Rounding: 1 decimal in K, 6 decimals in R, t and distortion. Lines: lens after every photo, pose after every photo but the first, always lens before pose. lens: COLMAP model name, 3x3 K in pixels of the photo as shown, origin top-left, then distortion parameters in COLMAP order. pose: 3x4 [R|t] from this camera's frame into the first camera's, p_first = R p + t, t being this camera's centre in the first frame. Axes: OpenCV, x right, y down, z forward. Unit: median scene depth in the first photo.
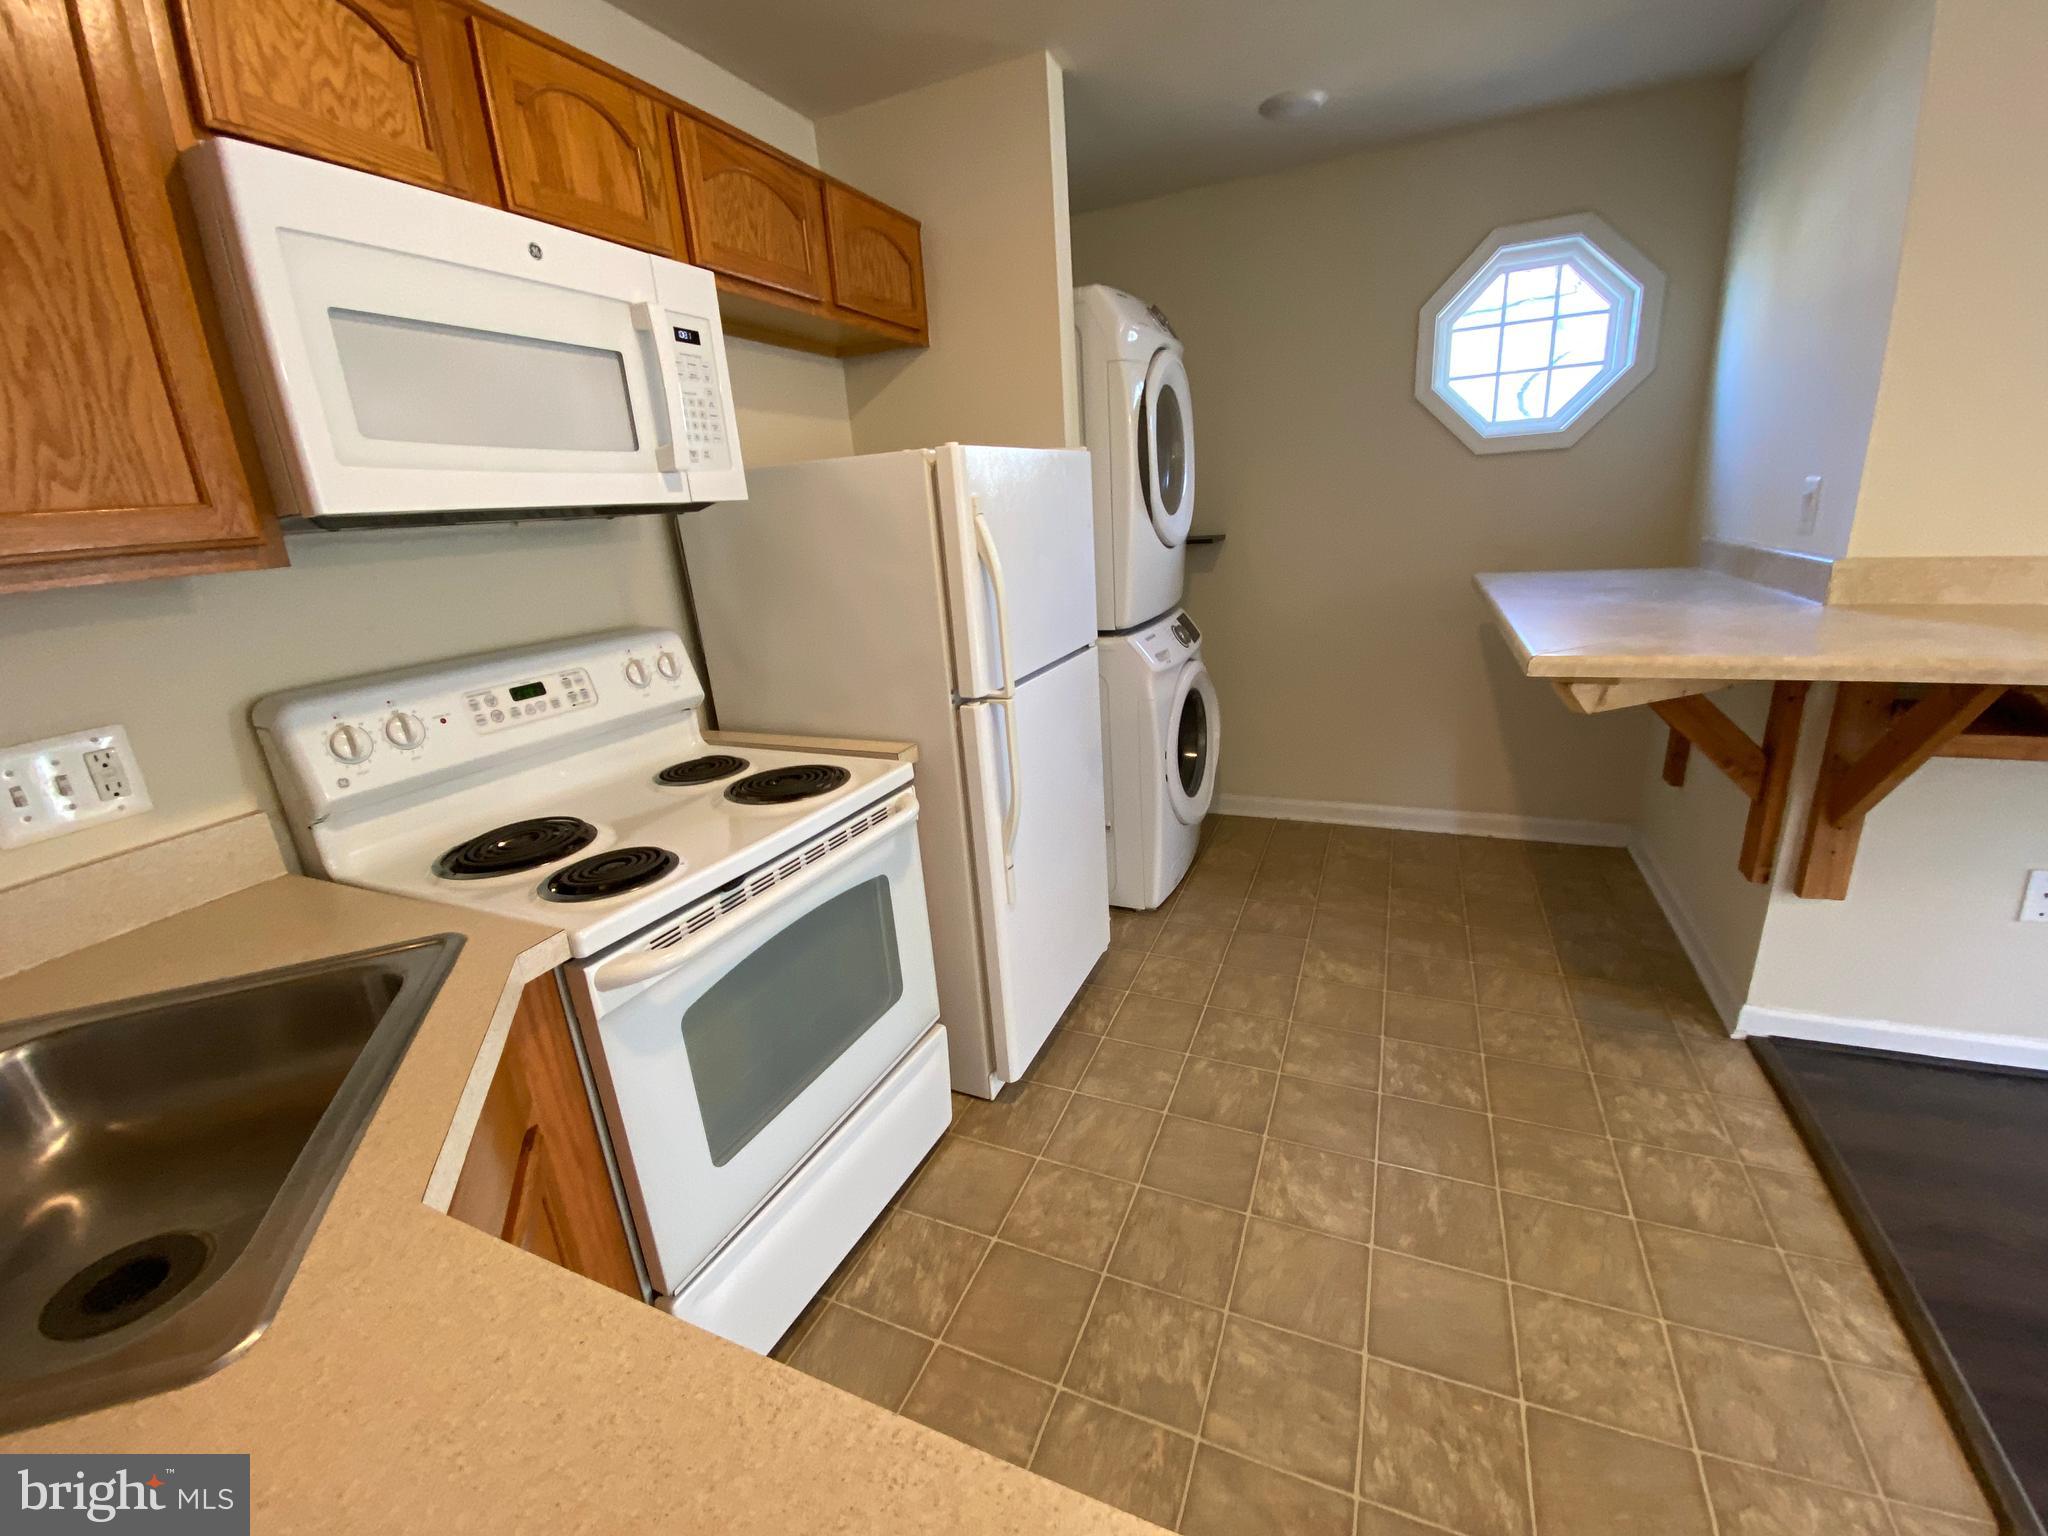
lens RADIAL K [[830.7, 0, 1023.5], [0, 830.7, 770.1], [0, 0, 1]] dist [0.014933, -0.019084]
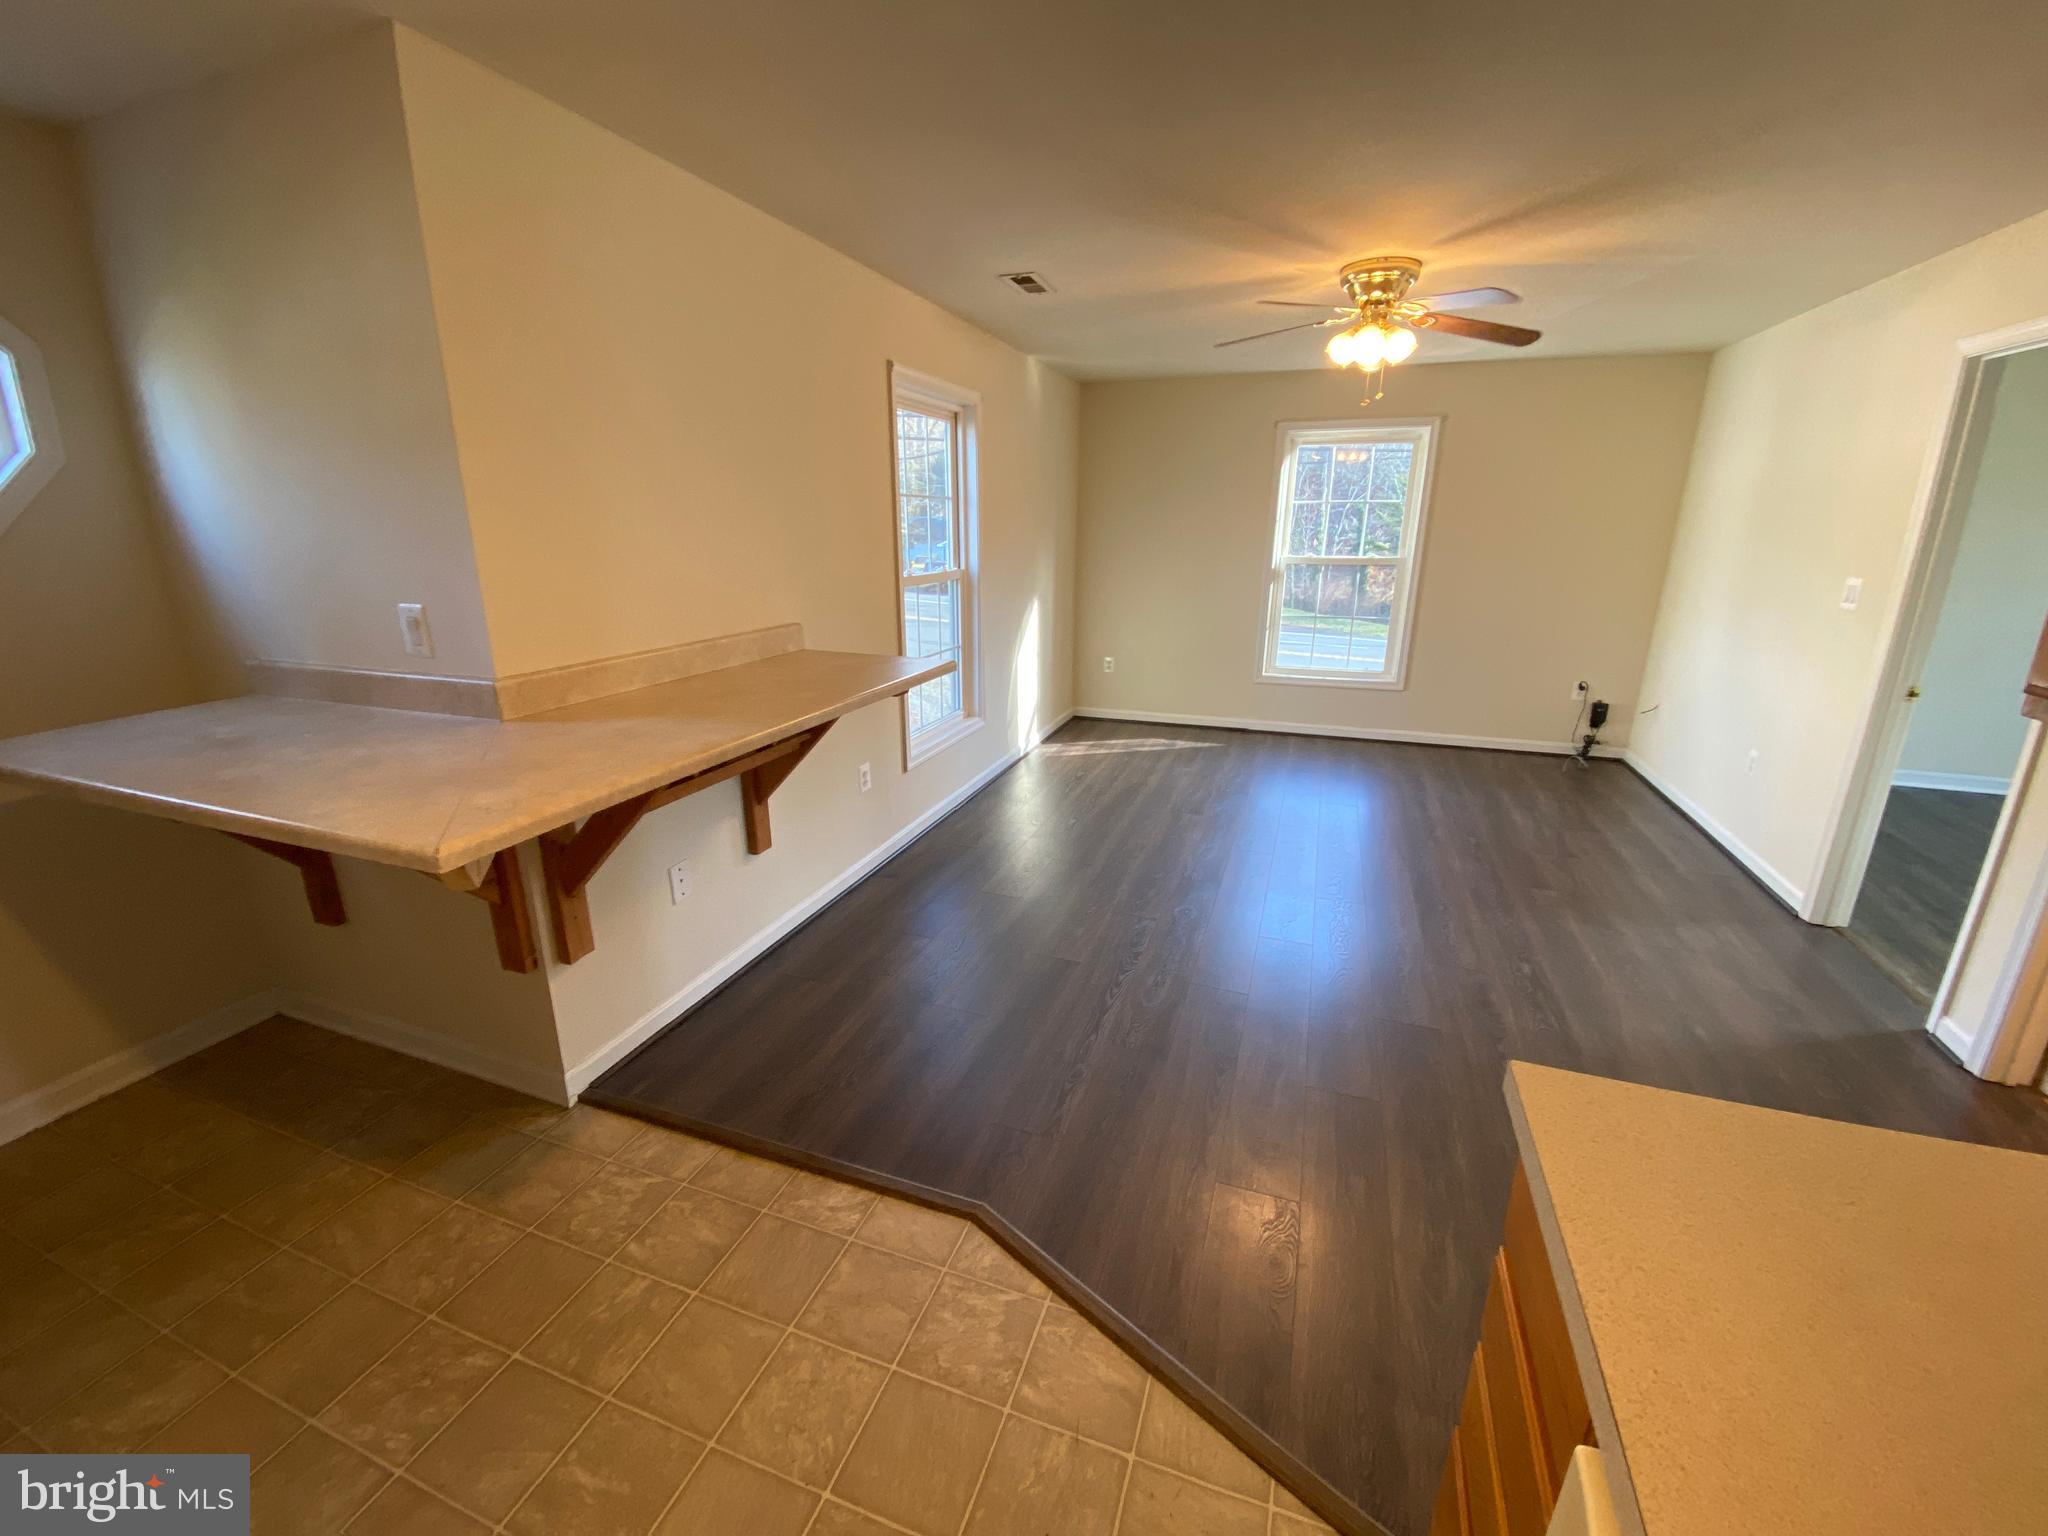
lens RADIAL K [[830.7, 0, 1023.5], [0, 830.7, 770.1], [0, 0, 1]] dist [0.014933, -0.019084]
pose [[-0.069348, -0.222293, 0.972511, -0.157157], [0.298953, 0.925424, 0.232848, -0.171748], [-0.951745, 0.306882, 0.002278, 0.320502]]
